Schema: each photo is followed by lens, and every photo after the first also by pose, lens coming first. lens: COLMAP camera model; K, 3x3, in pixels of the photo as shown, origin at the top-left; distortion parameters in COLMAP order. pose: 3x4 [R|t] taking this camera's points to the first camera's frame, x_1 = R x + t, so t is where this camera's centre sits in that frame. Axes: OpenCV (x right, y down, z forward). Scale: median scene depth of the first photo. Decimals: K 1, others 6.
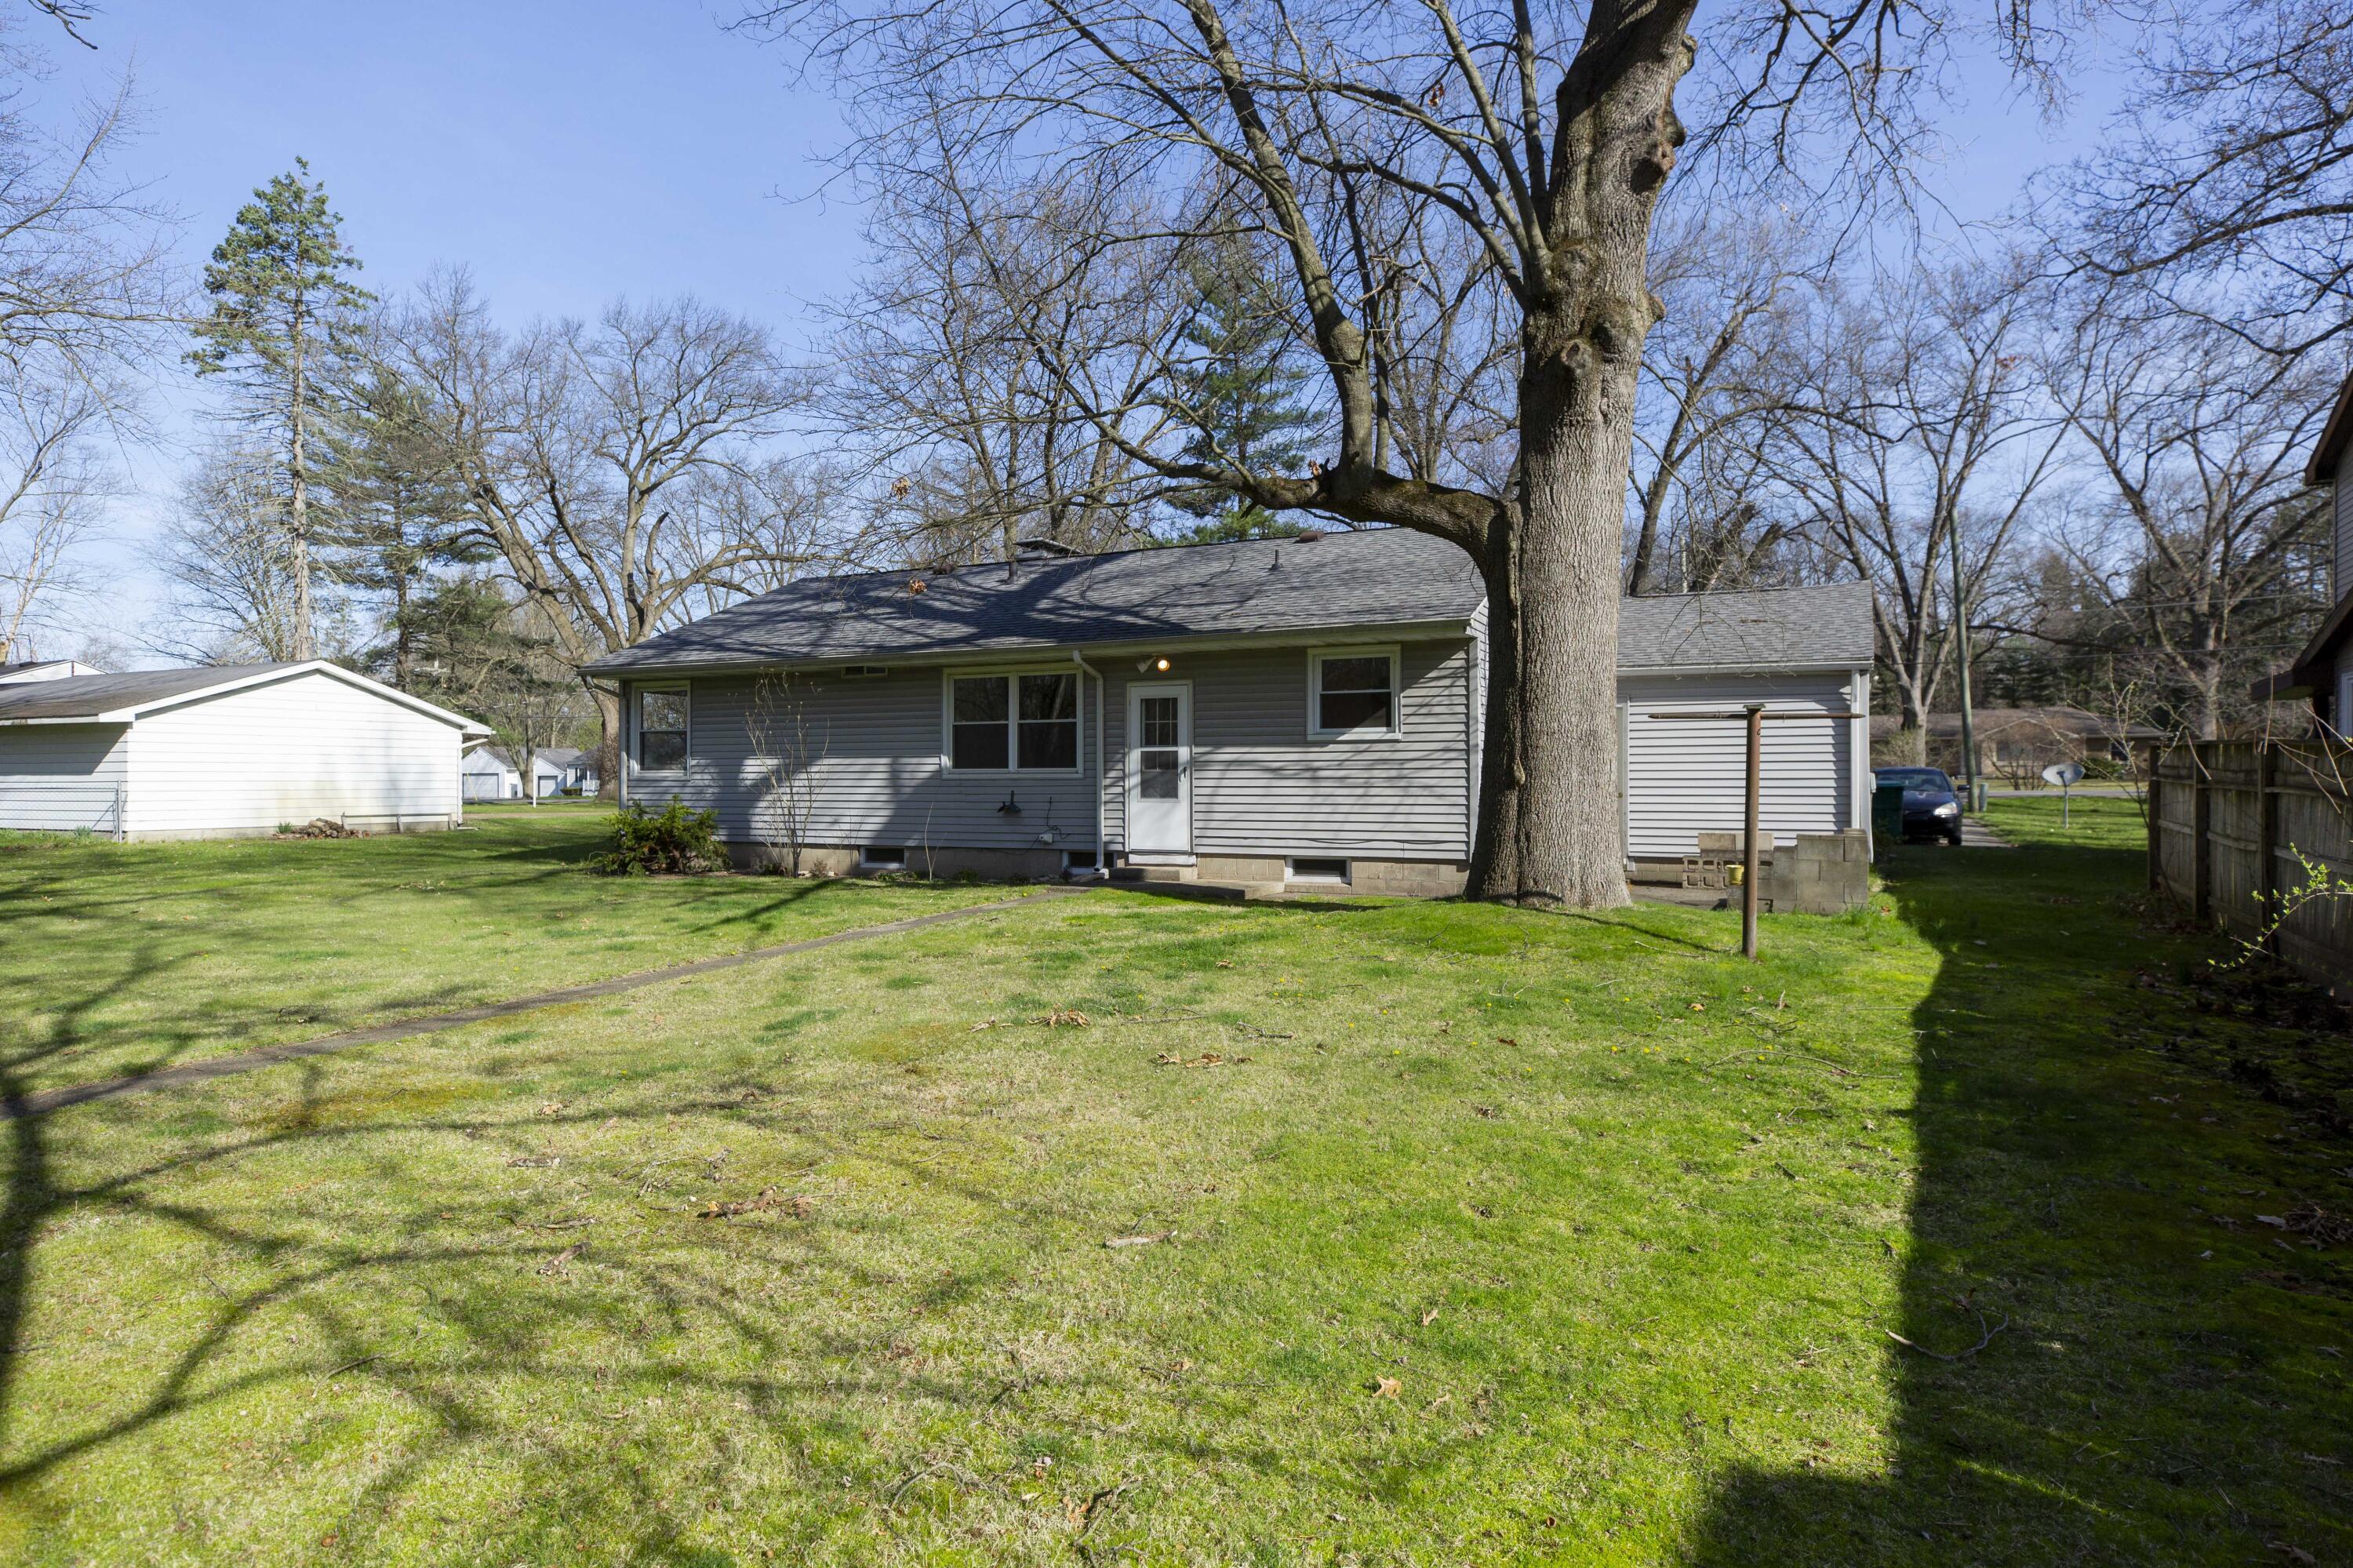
lens RADIAL K [[1364.6, 0, 1176.5], [0, 1364.6, 784.0], [0, 0, 1]] dist [0.000889, -0.000619]
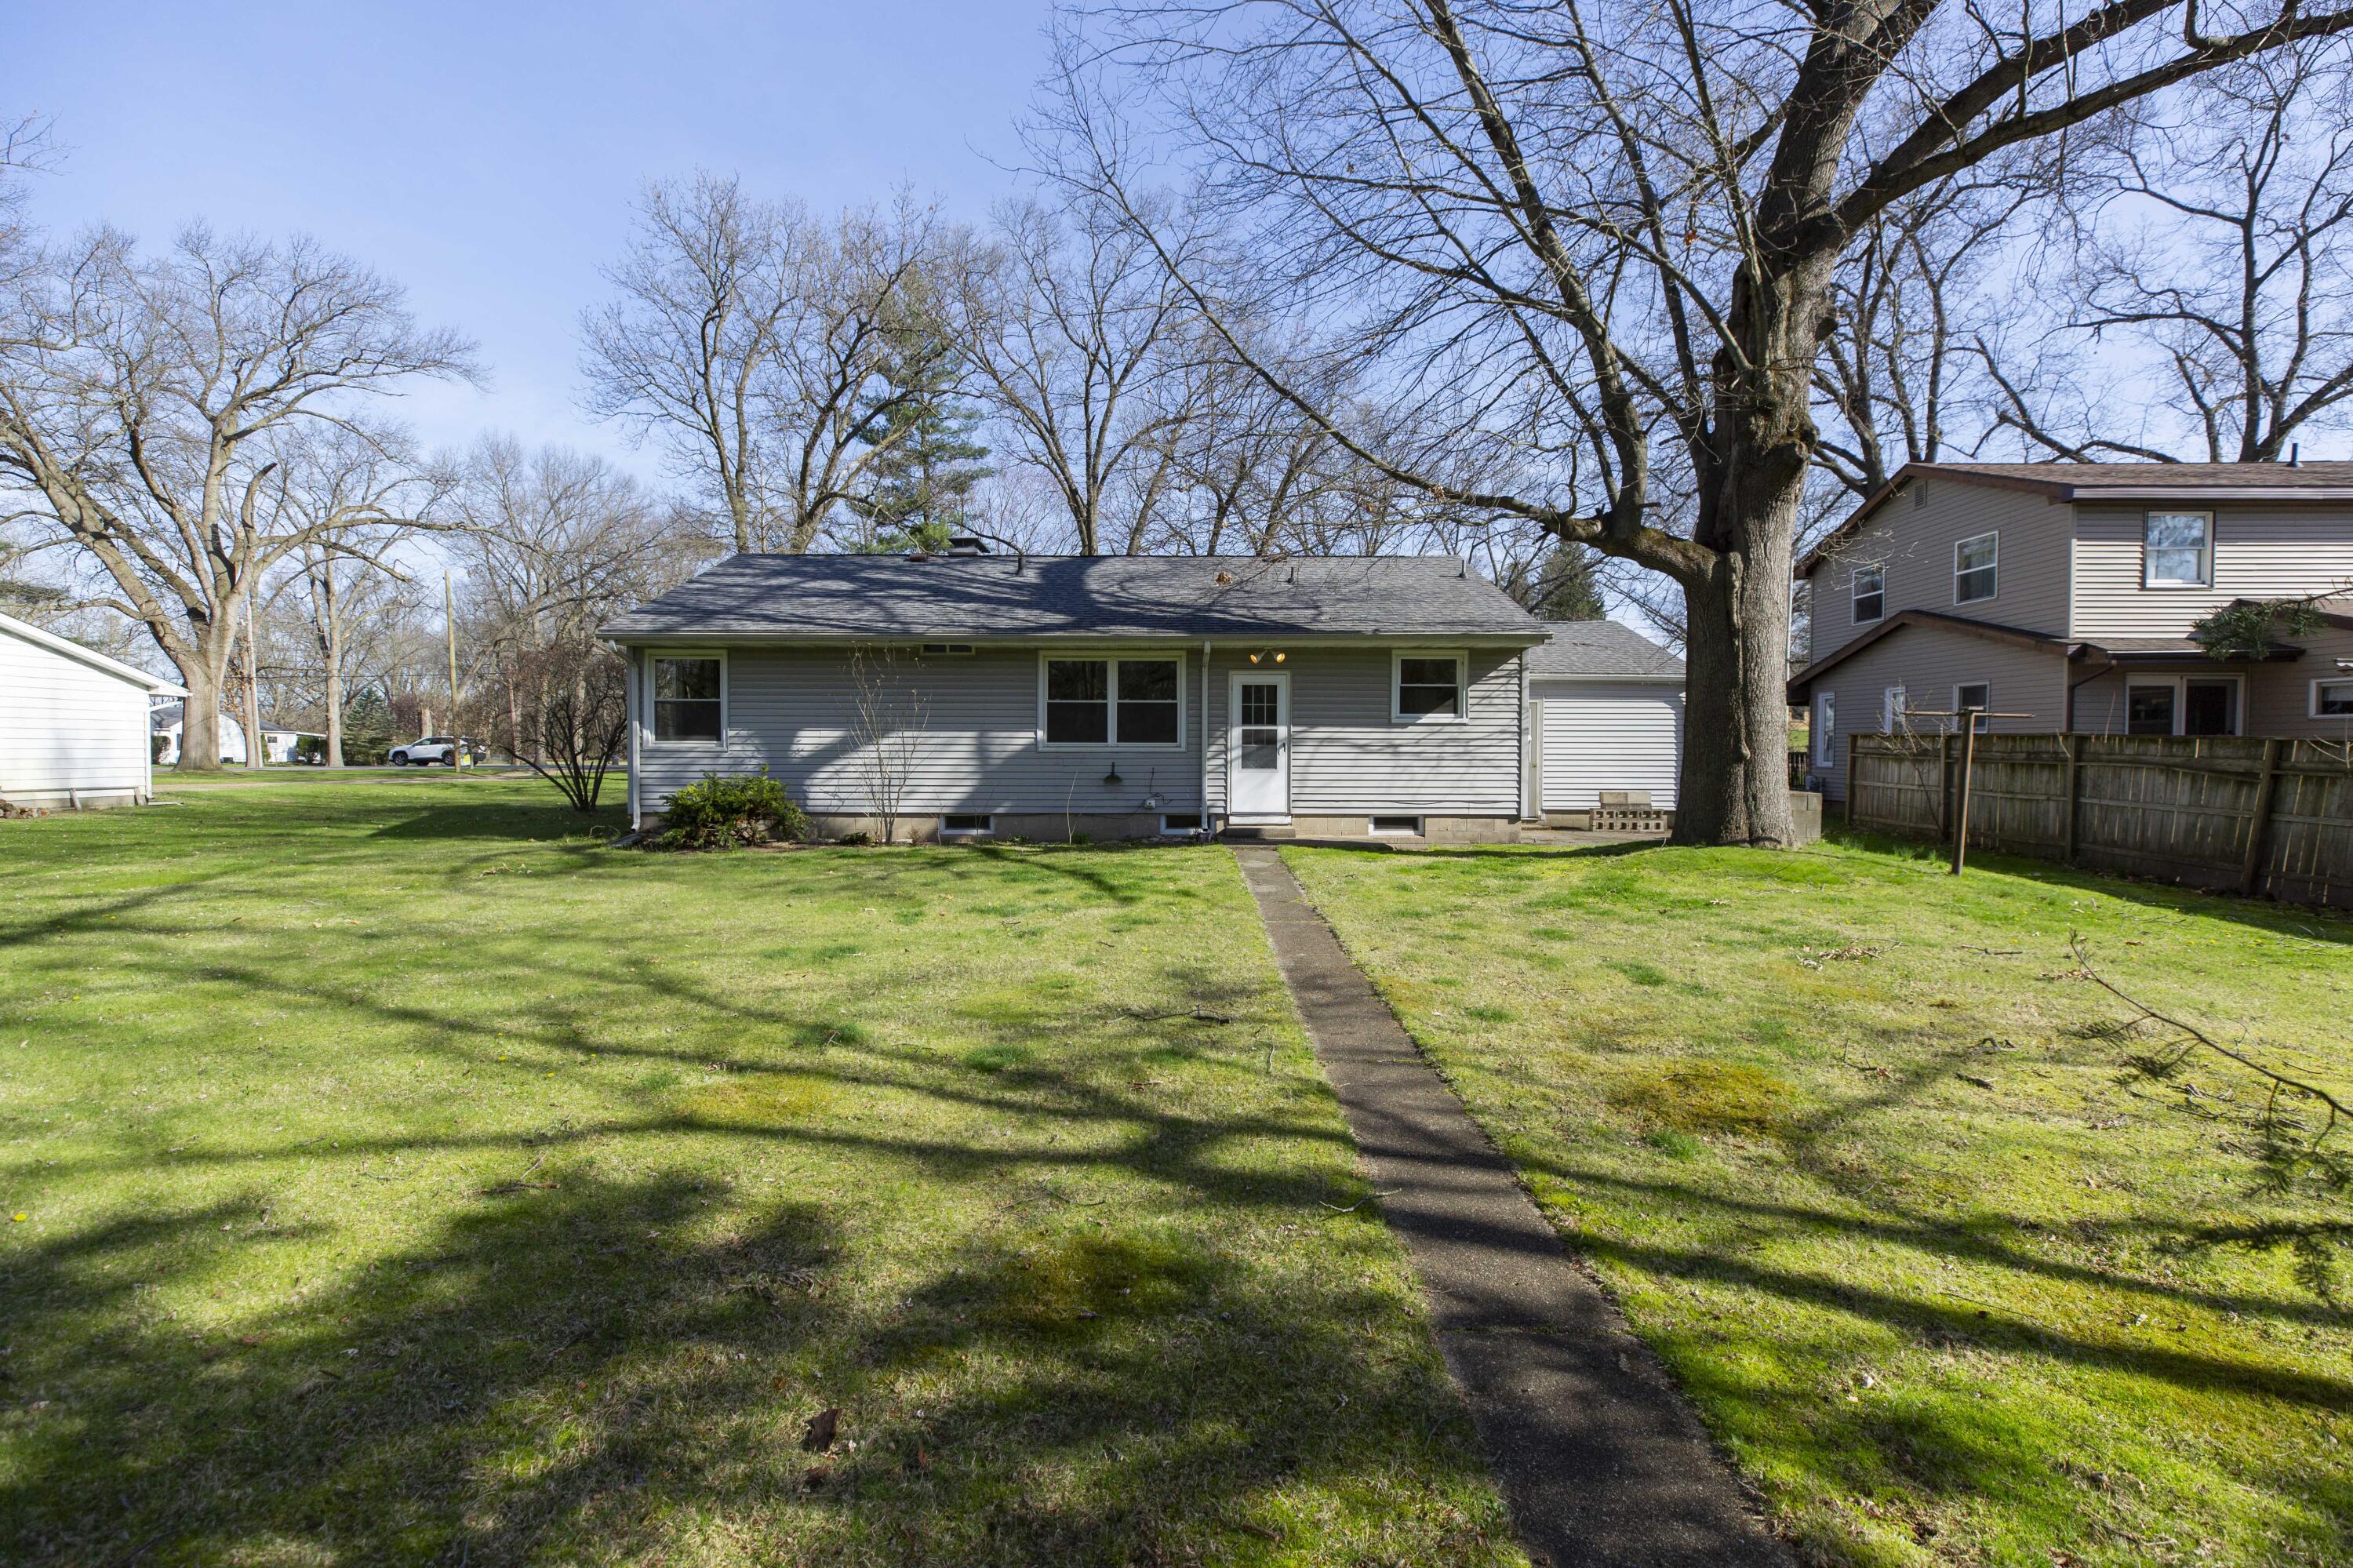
lens RADIAL K [[1060.4, 0, 1122.2], [0, 1060.4, 778.3], [0, 0, 1]] dist [0.000804, 0.000269]
pose [[0.891164, -0.007214, 0.453624, -0.536120], [-0.003494, 0.999735, 0.022763, -0.001934], [-0.453668, -0.021870, 0.890902, 0.225468]]
